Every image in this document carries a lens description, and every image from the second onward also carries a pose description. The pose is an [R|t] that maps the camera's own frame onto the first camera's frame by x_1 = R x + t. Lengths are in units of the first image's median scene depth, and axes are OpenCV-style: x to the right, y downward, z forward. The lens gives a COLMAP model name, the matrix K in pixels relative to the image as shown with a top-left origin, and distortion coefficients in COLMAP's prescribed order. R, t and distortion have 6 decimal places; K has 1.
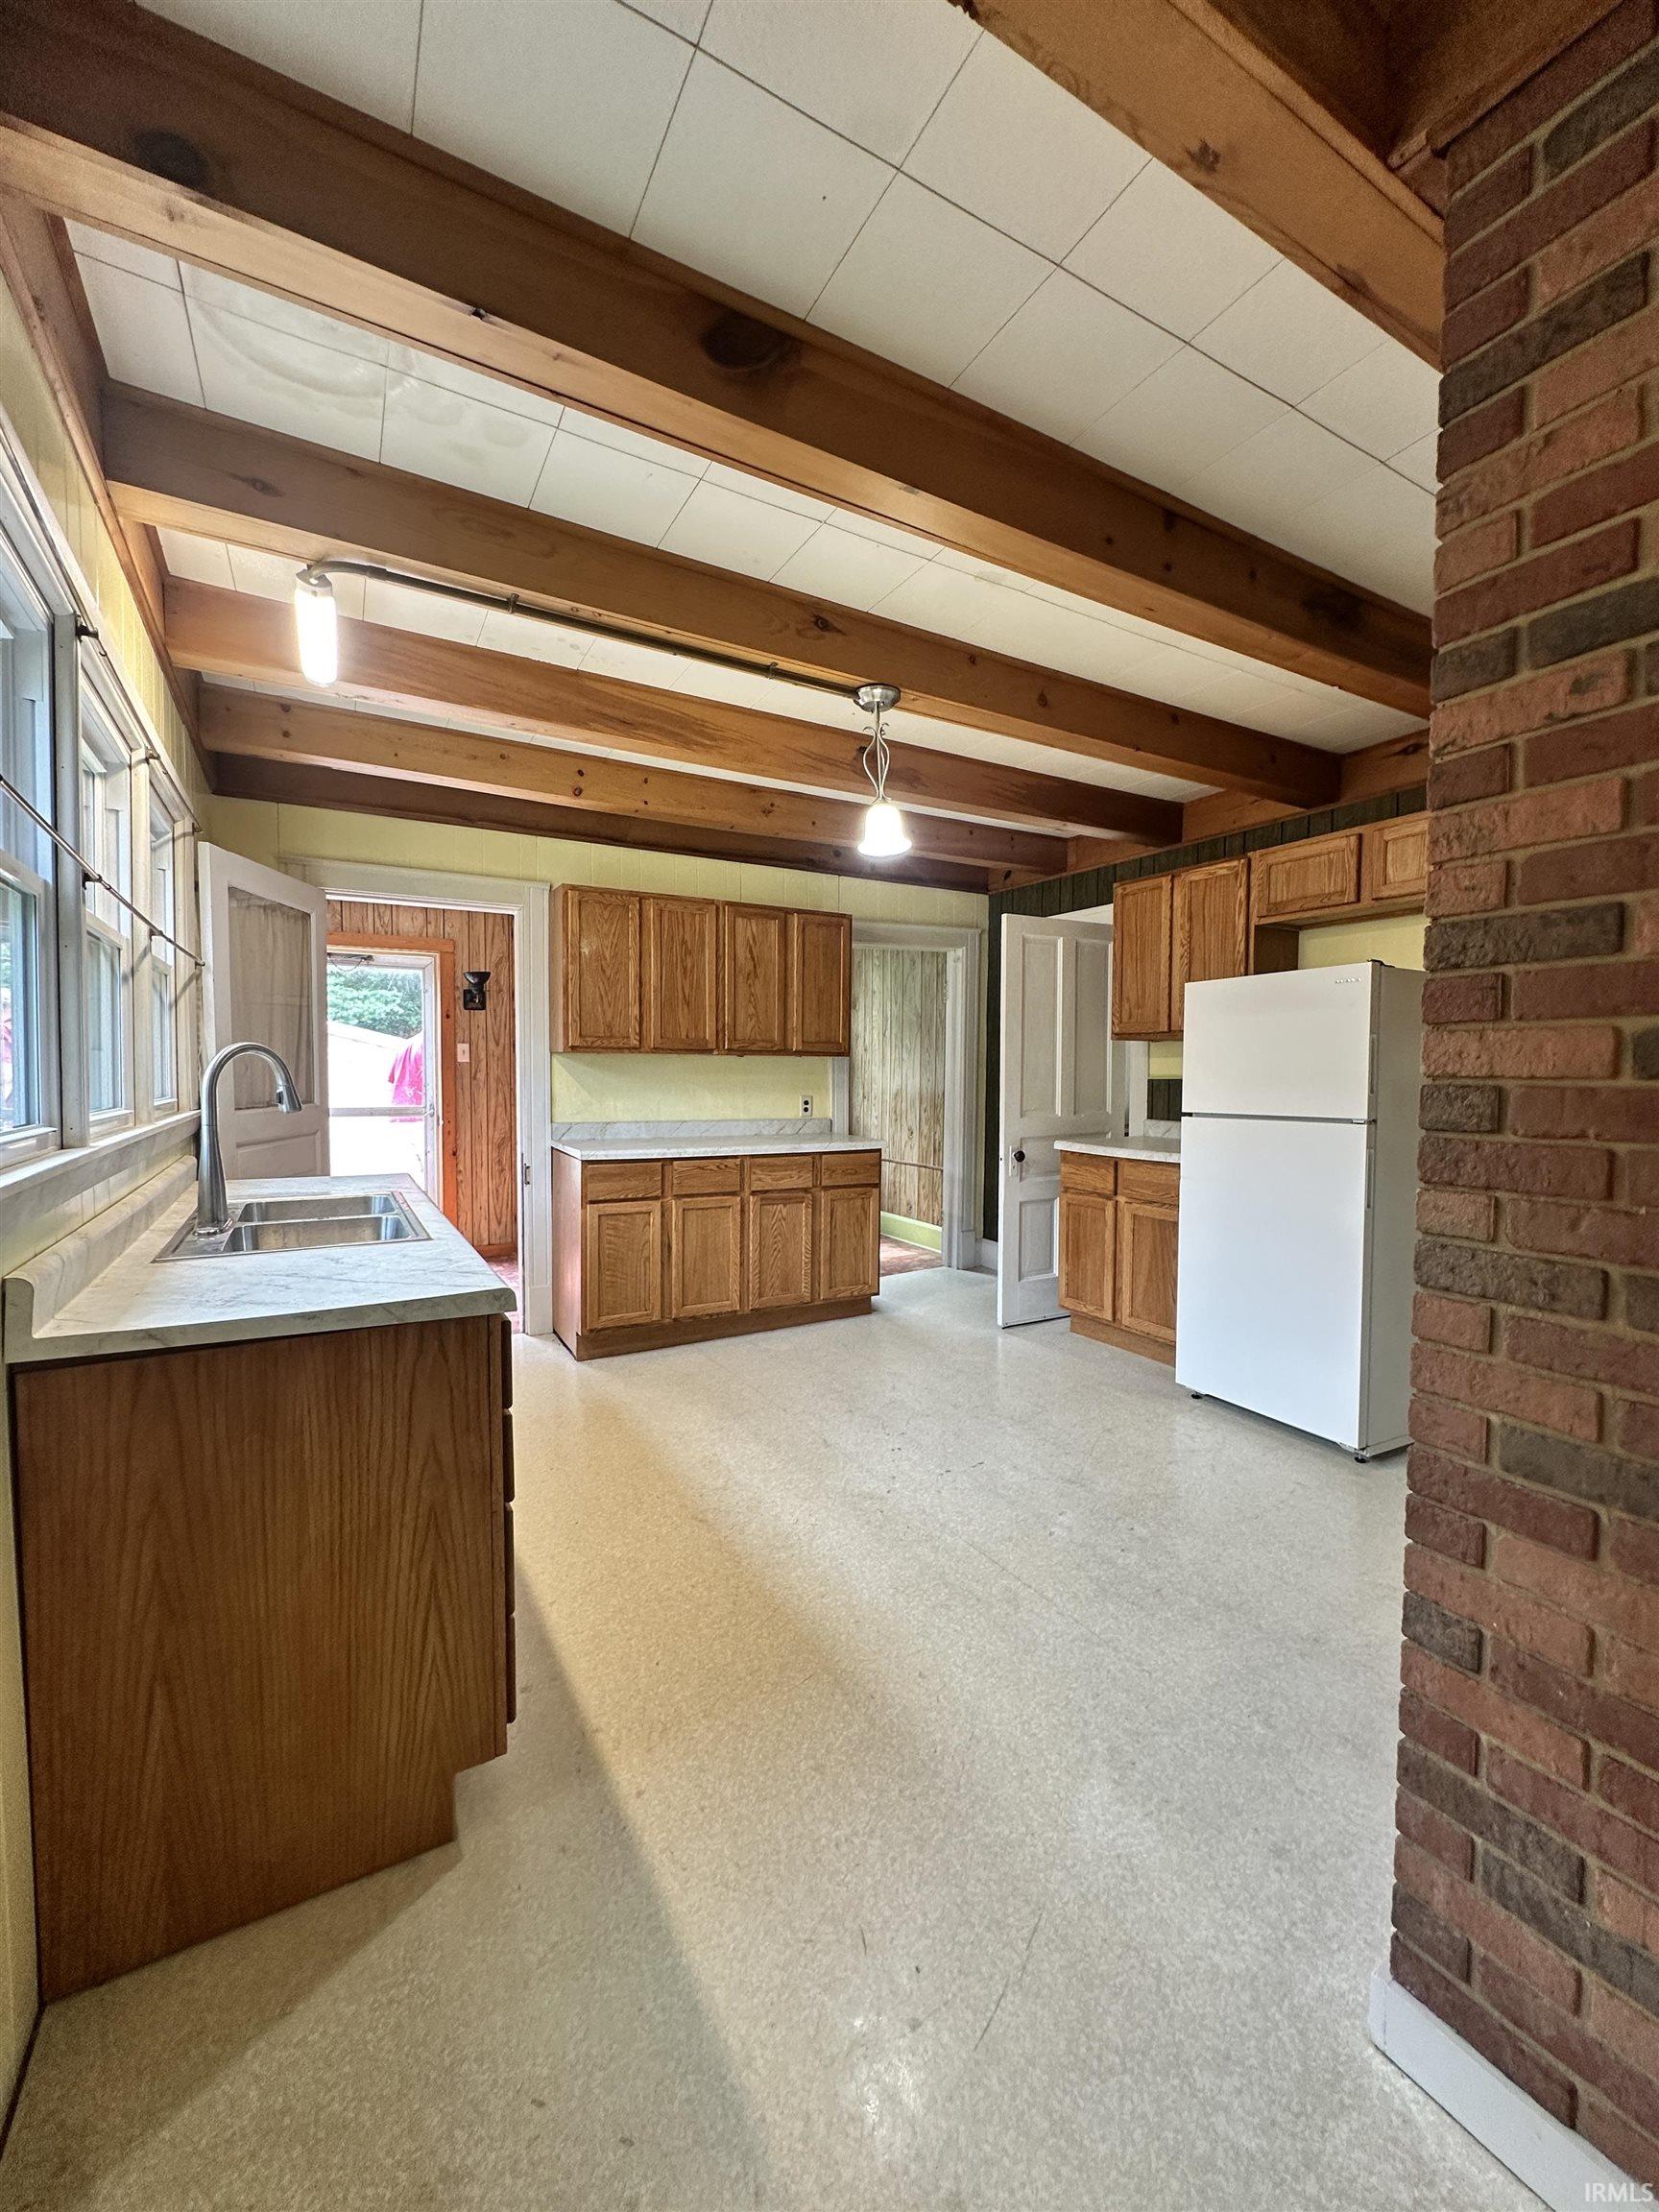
lens RADIAL K [[882.1, 0, 832.8], [0, 882.1, 1103.2], [0, 0, 1]] dist [-0.008731, 0.000478]
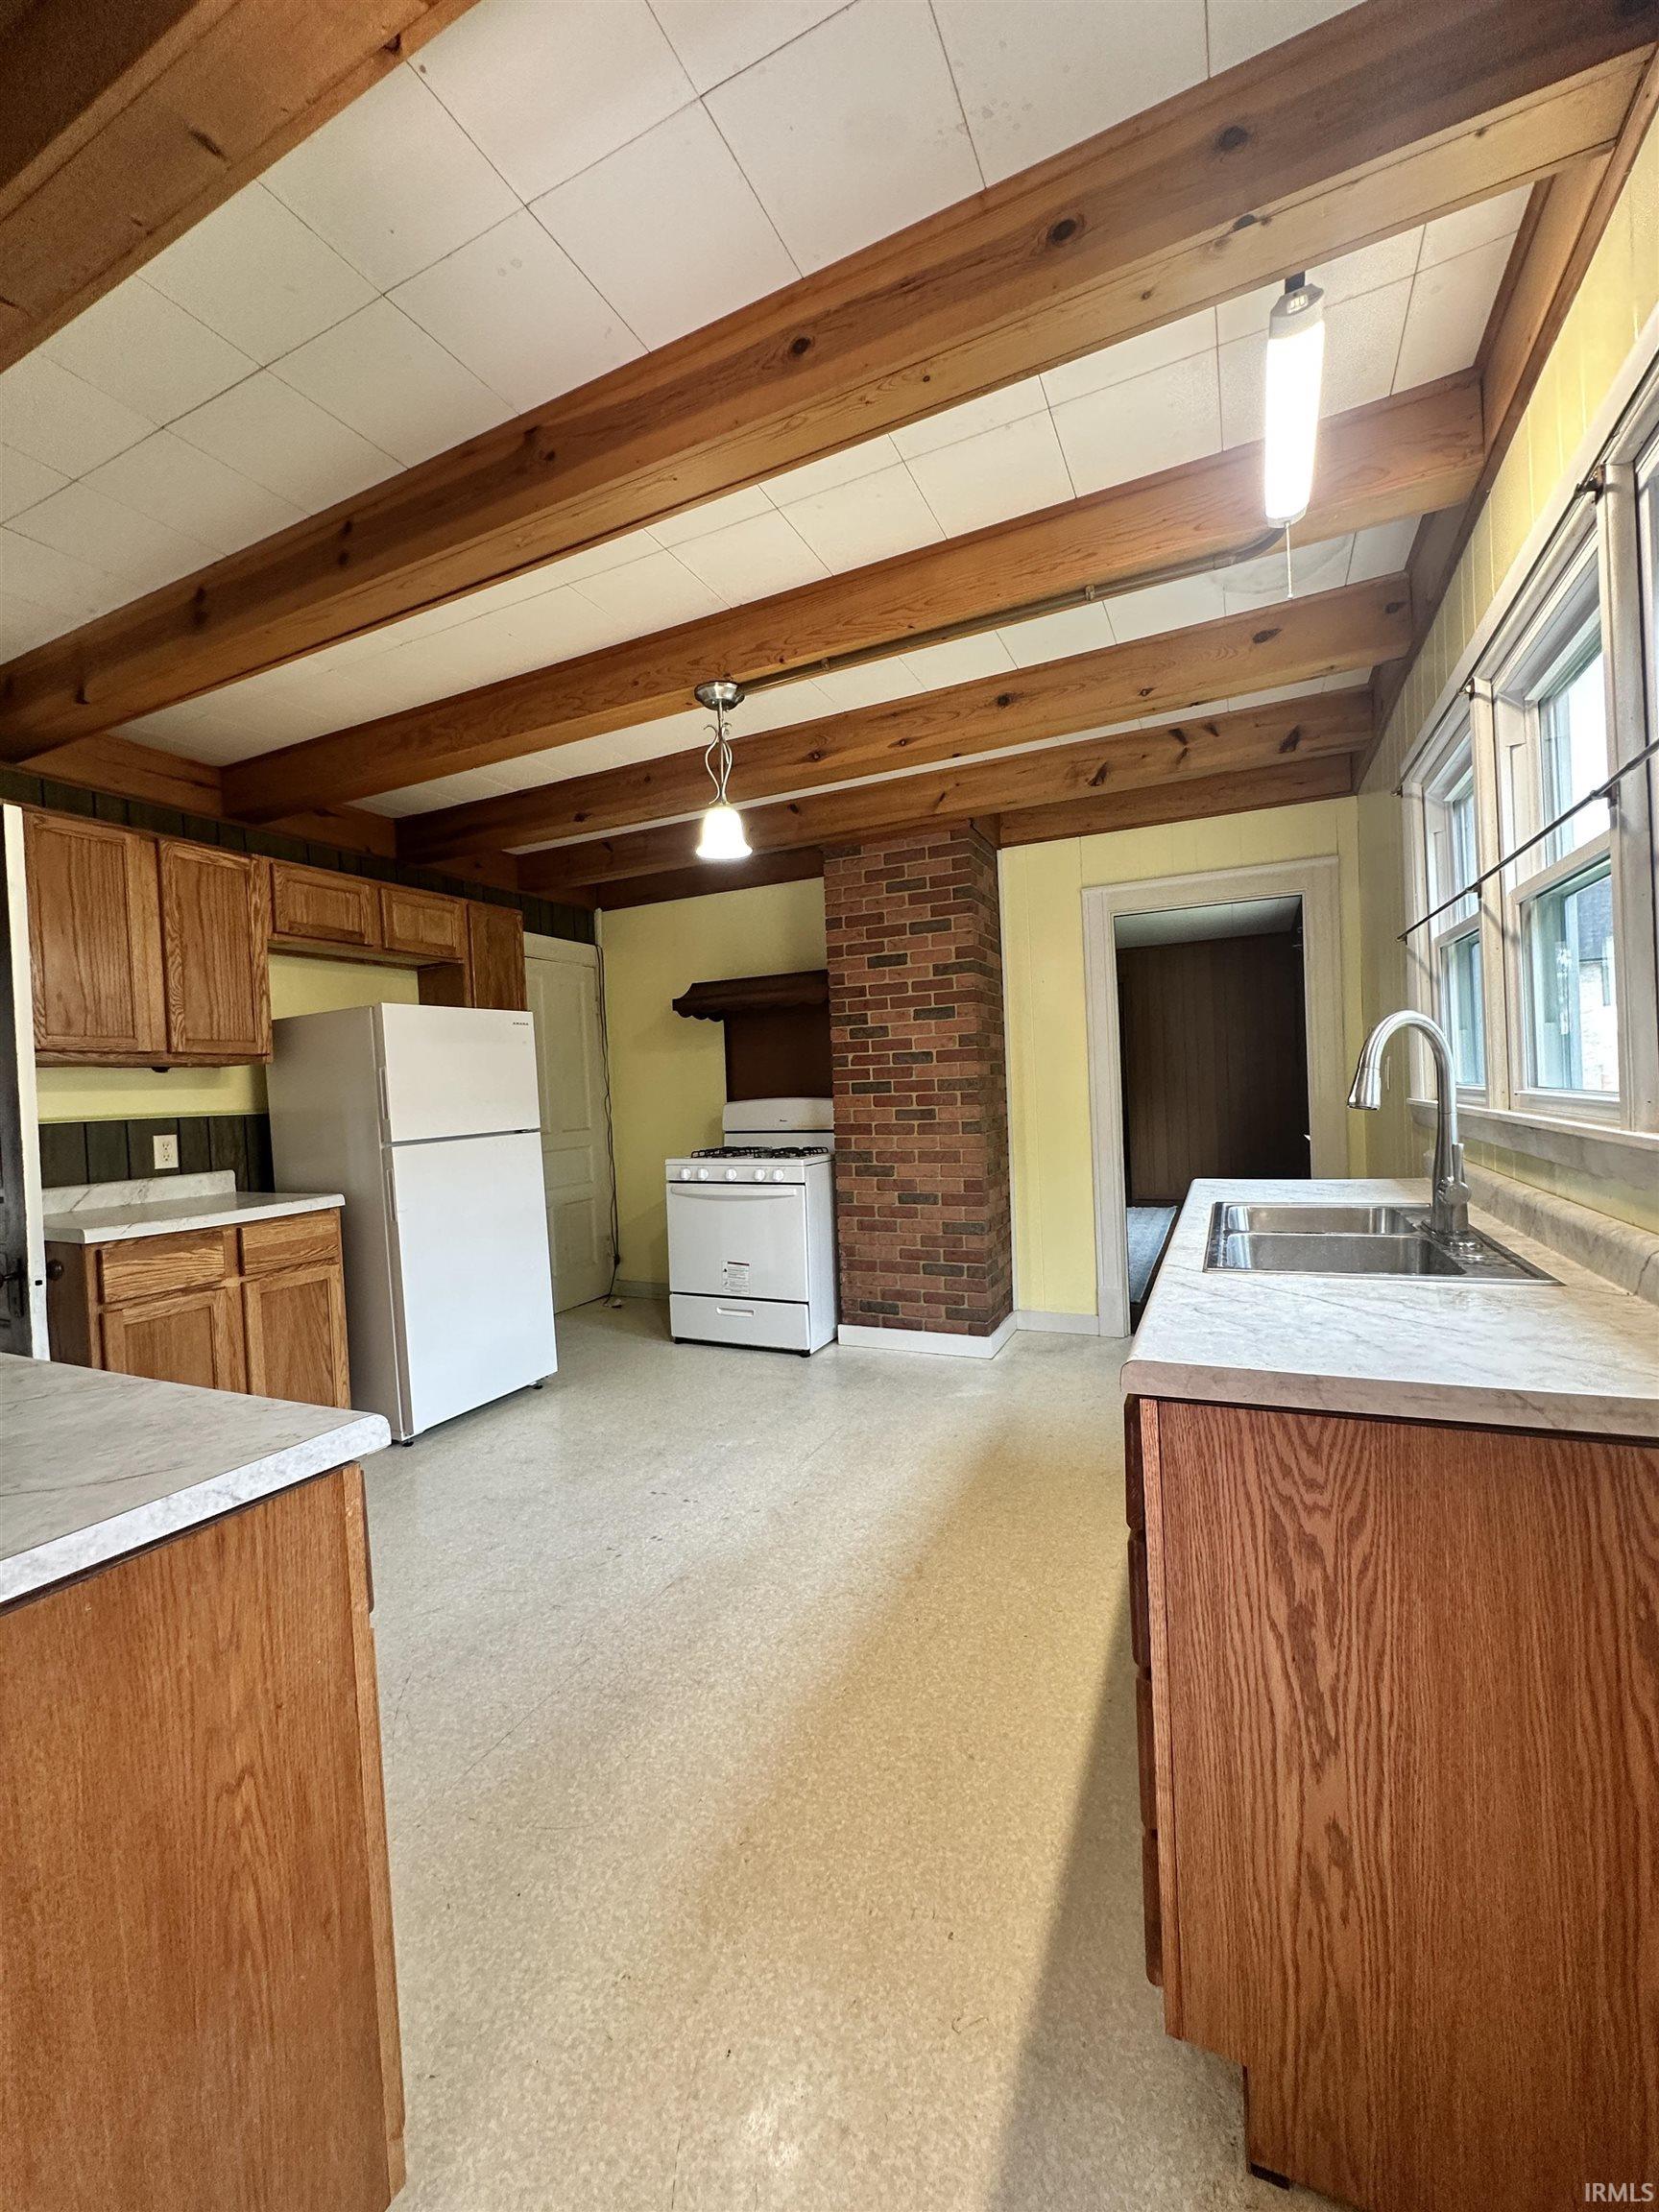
lens RADIAL K [[882.1, 0, 831.4], [0, 882.1, 1103.2], [0, 0, 1]] dist [-0.008731, 0.000478]
pose [[-0.576910, 0.006036, 0.816785, -0.746941], [0.069561, 0.996703, 0.041767, -0.045107], [-0.813840, 0.080912, -0.575428, 1.382777]]
